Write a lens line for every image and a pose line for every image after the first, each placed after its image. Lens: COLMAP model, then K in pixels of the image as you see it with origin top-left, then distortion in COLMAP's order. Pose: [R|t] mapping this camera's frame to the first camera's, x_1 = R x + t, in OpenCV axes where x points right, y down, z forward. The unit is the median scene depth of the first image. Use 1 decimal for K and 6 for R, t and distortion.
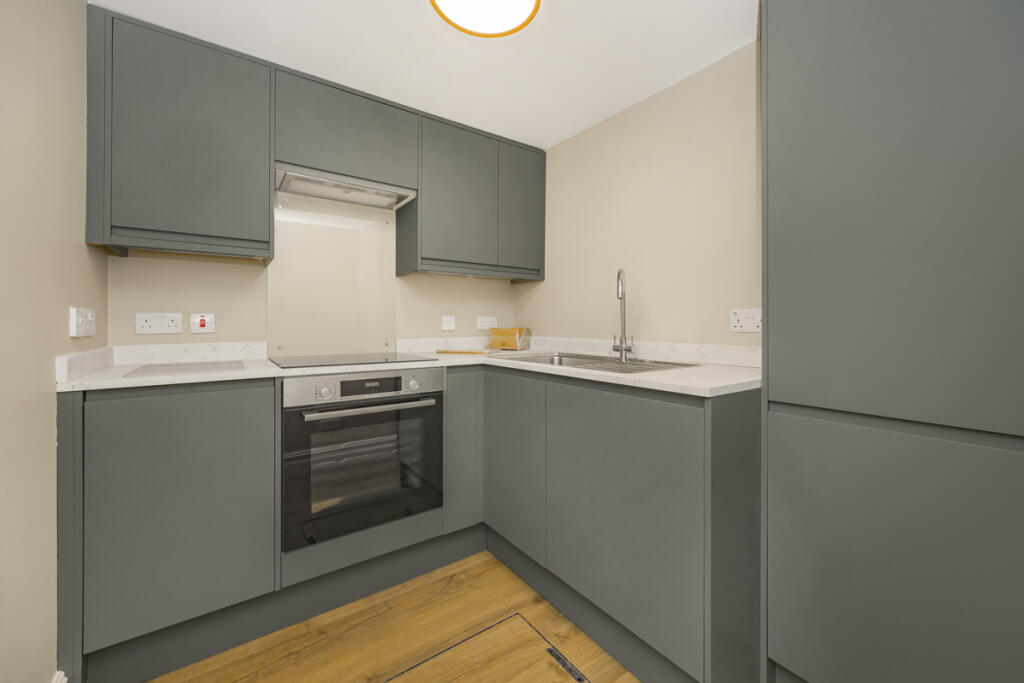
lens RADIAL K [[403.5, 0, 510.6], [0, 403.5, 321.7], [0, 0, 1]] dist [0.000154, 0.000045]
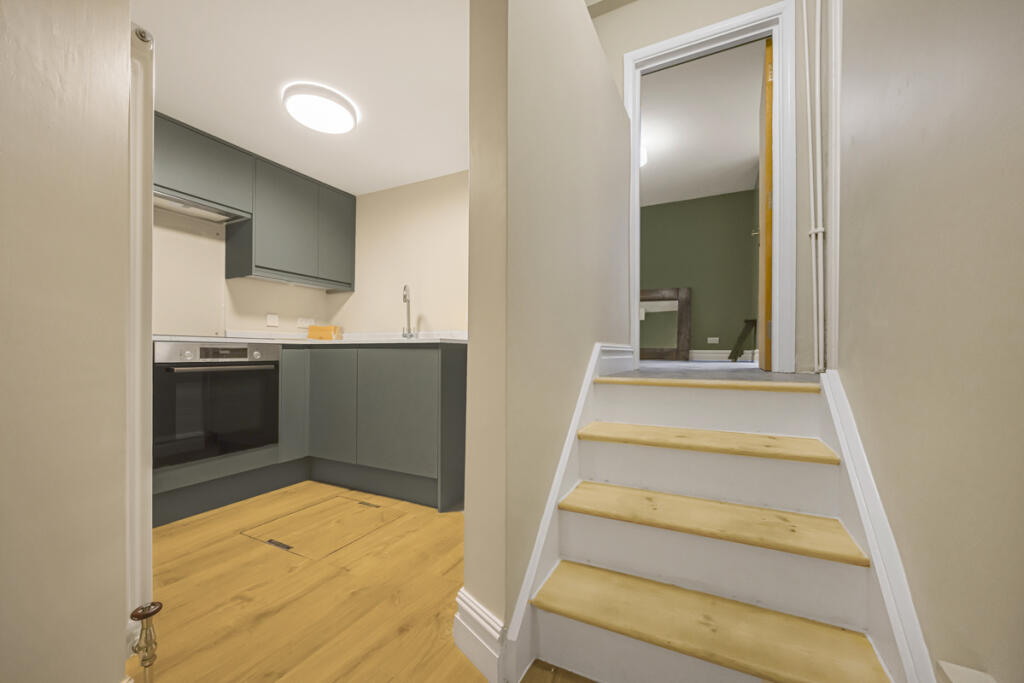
lens RADIAL K [[391.2, 0, 511.4], [0, 391.2, 346.8], [0, 0, 1]] dist [0.000502, 0.000182]
pose [[0.887261, 0.005409, 0.461236, -0.076563], [-0.003254, 0.999980, -0.005467, 0.125920], [-0.461257, 0.003349, 0.887260, -0.587146]]
